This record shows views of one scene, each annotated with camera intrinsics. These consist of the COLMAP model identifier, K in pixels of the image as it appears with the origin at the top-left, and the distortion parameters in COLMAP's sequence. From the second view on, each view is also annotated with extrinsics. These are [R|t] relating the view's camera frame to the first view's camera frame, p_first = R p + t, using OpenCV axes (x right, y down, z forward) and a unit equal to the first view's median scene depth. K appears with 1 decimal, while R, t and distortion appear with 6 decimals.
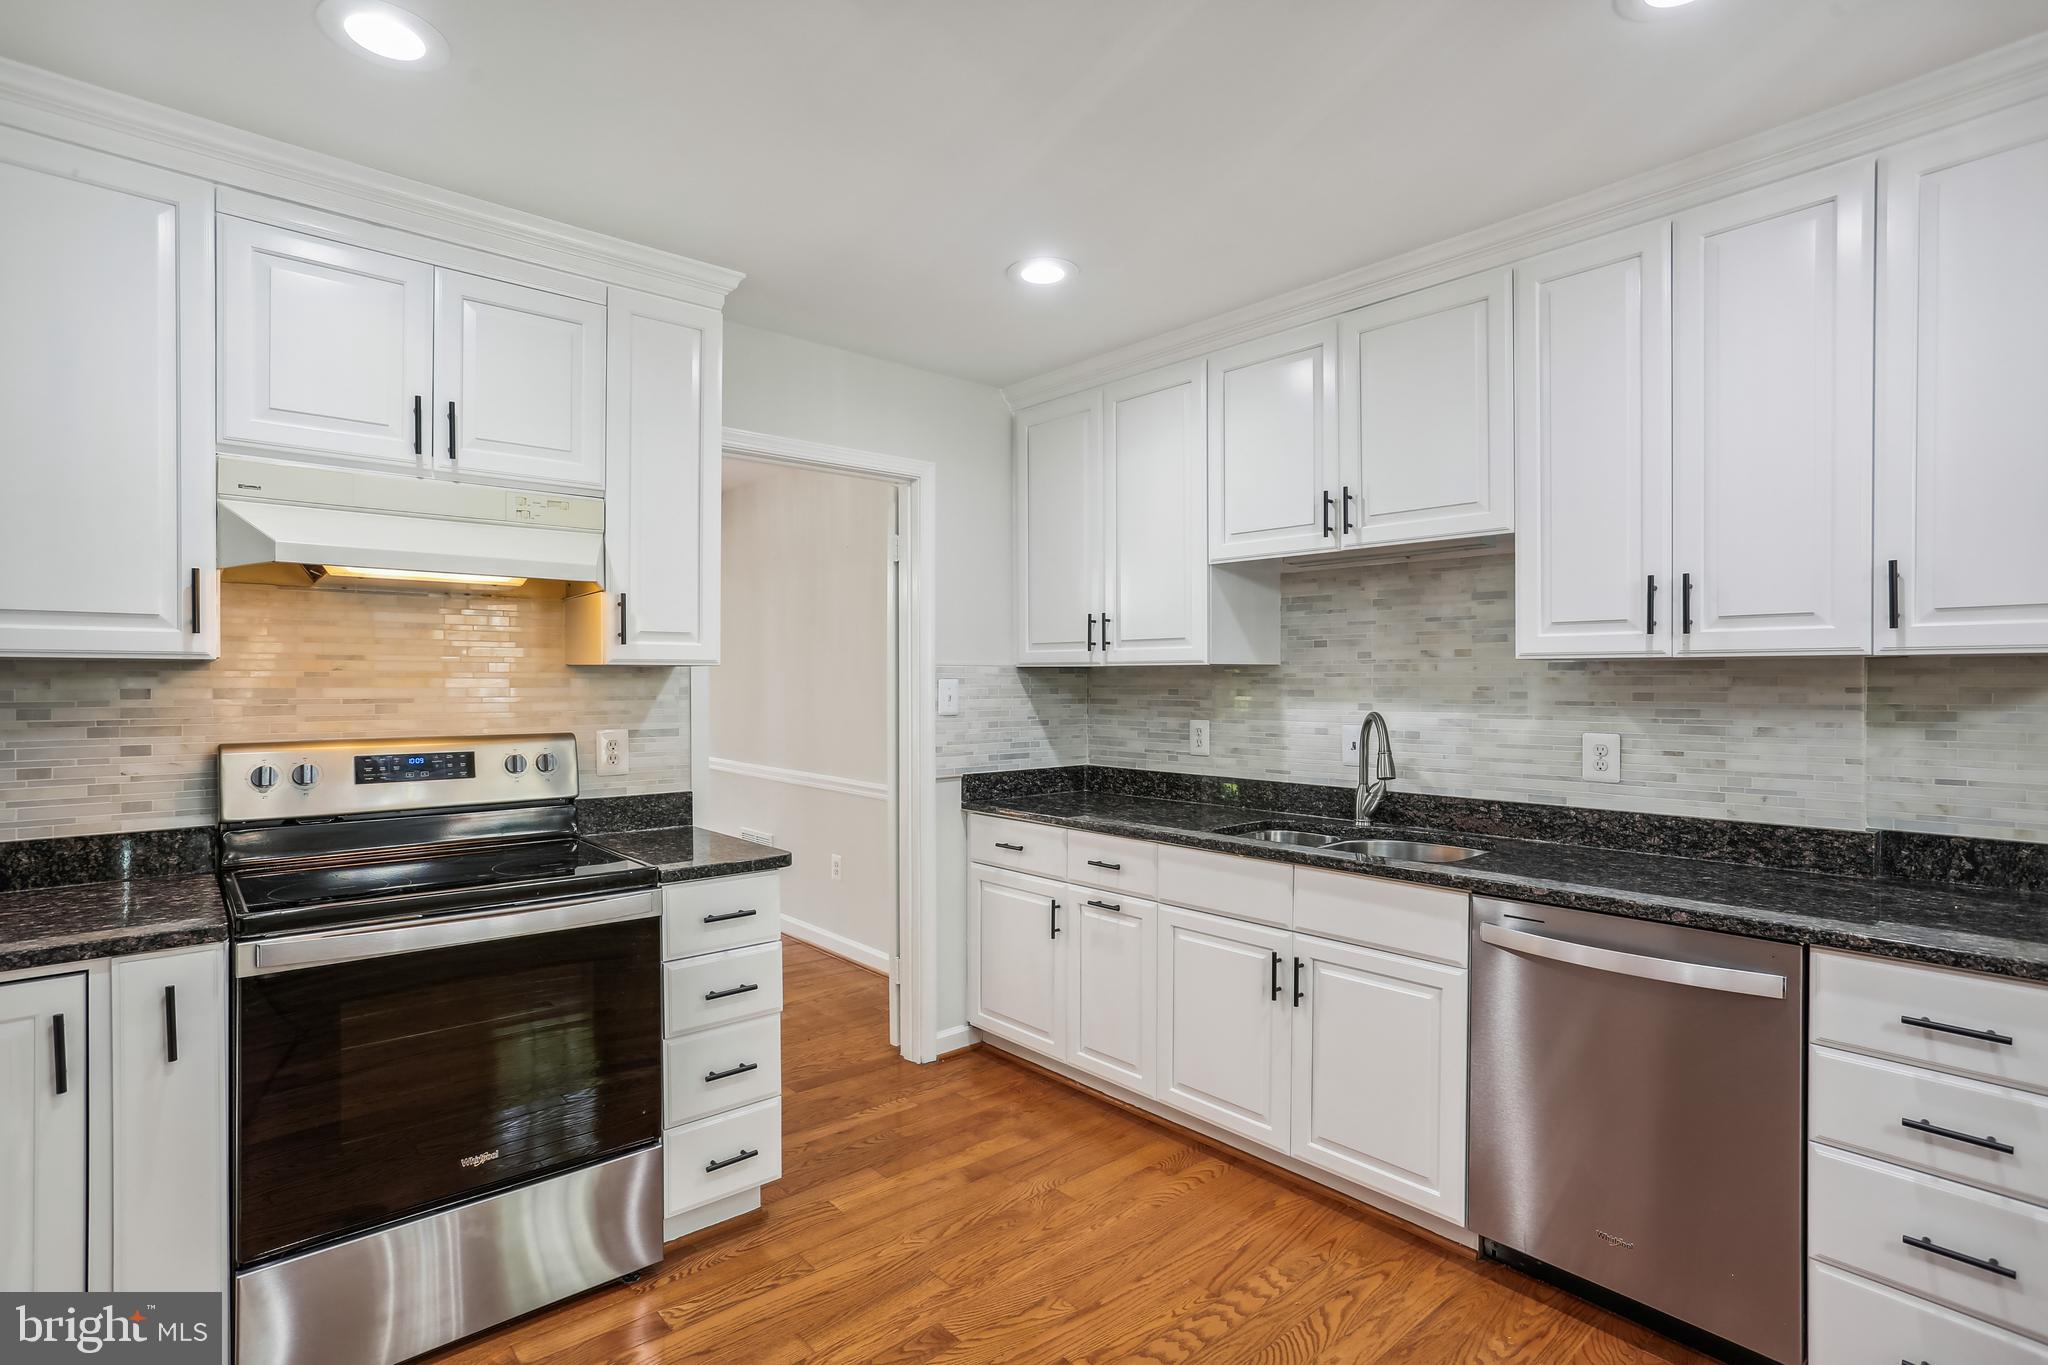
lens RADIAL K [[980.1, 0, 964.2], [0, 980.1, 694.4], [0, 0, 1]] dist [-0.009061, 0.008251]
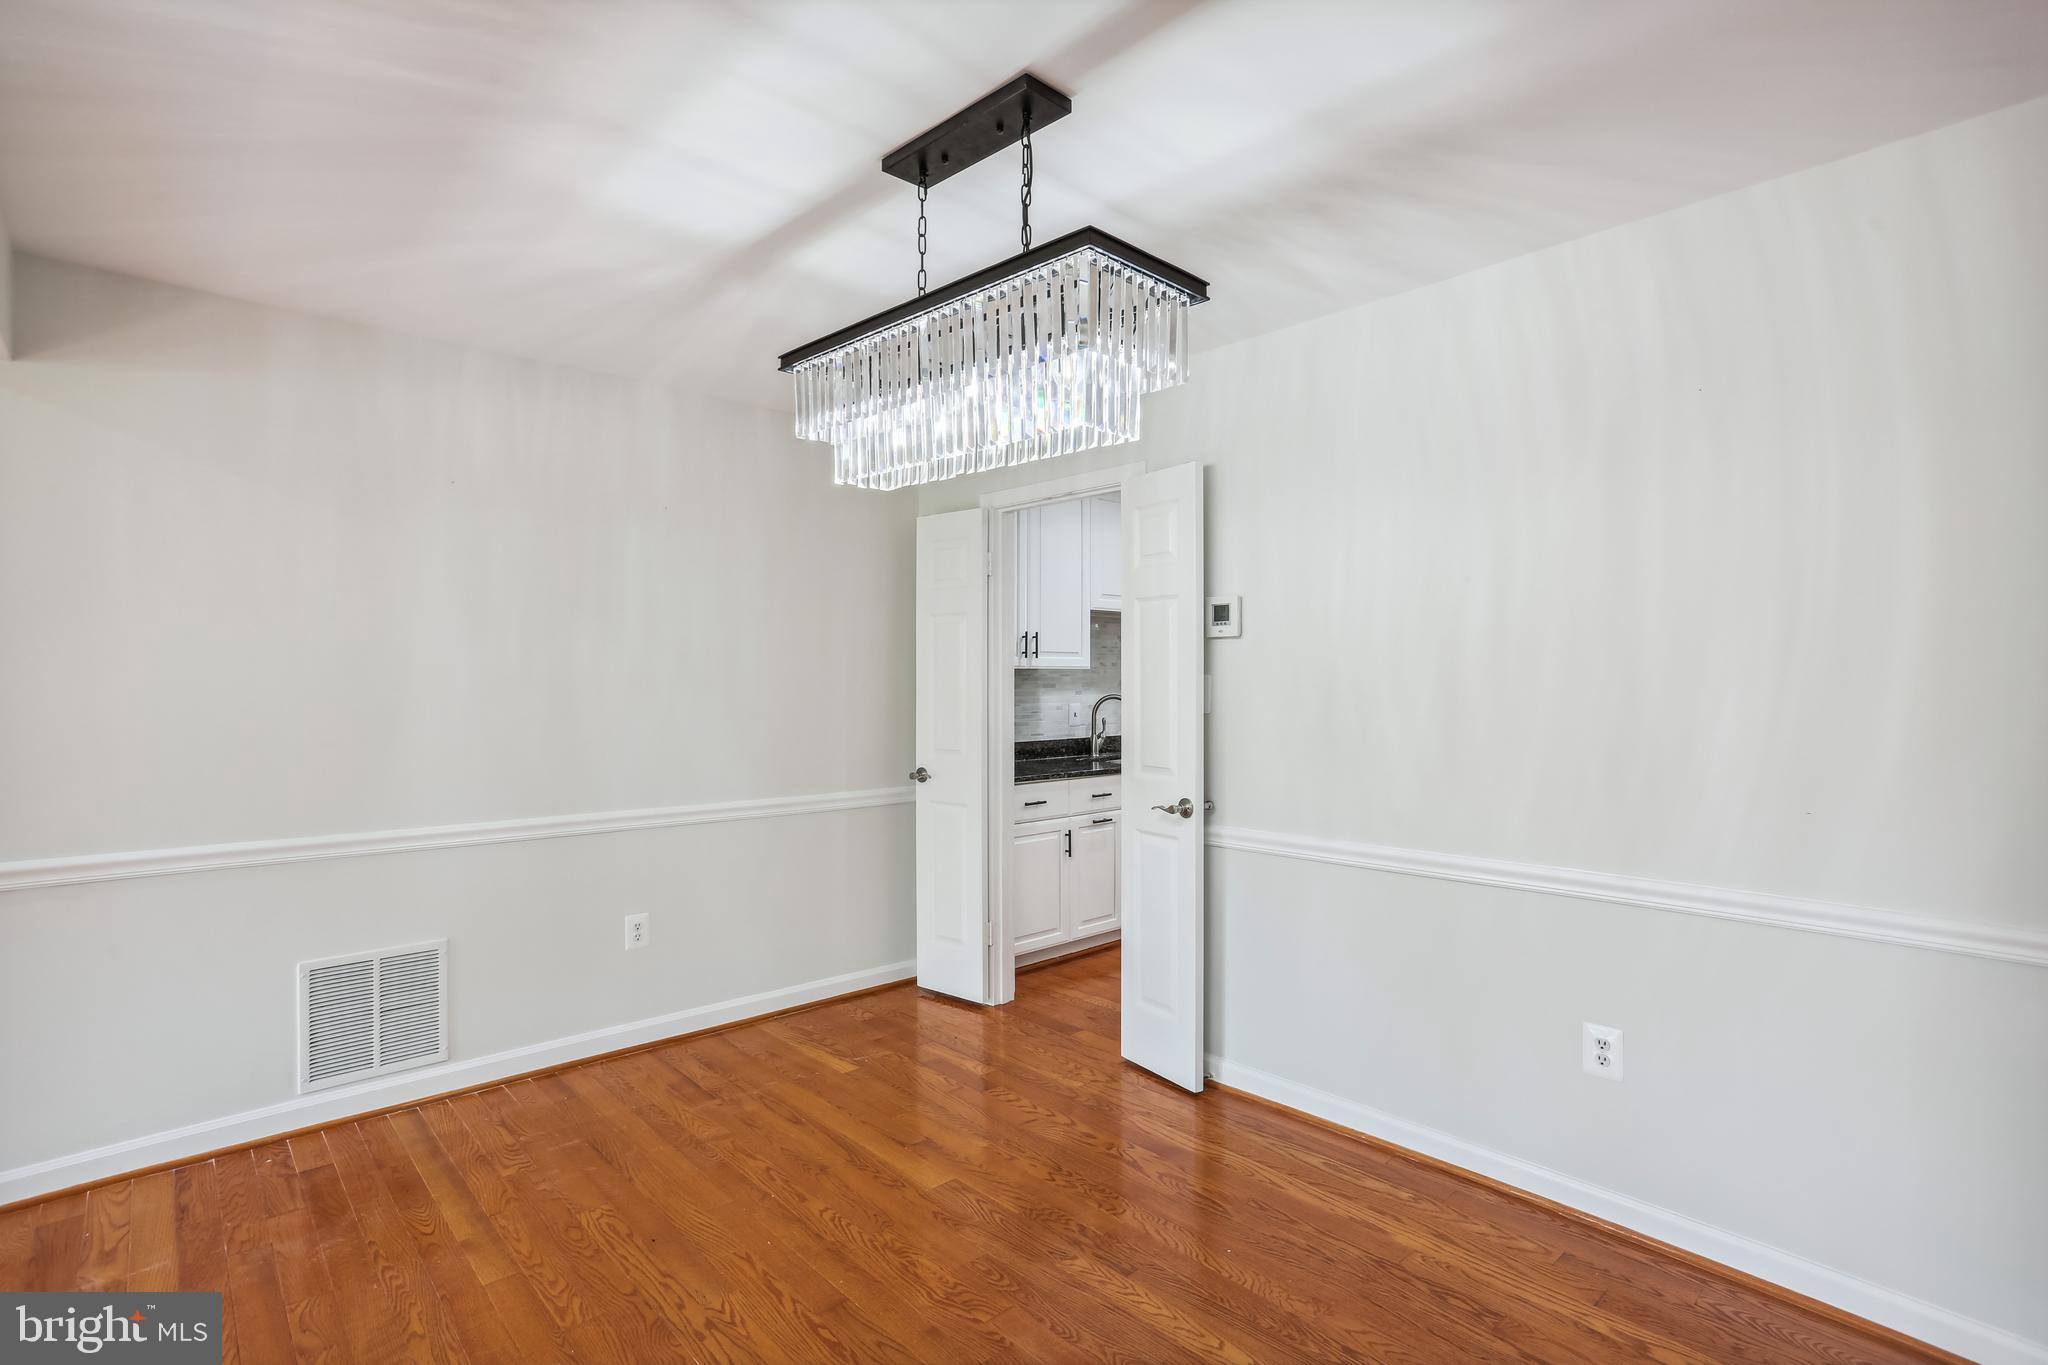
lens RADIAL K [[980.1, 0, 1017.6], [0, 980.1, 685.3], [0, 0, 1]] dist [-0.009061, 0.008251]
pose [[-0.037308, -0.004450, 0.999294, -1.317196], [0.017599, 0.999832, 0.005110, -0.012501], [-0.999149, 0.017777, -0.037224, 1.098974]]
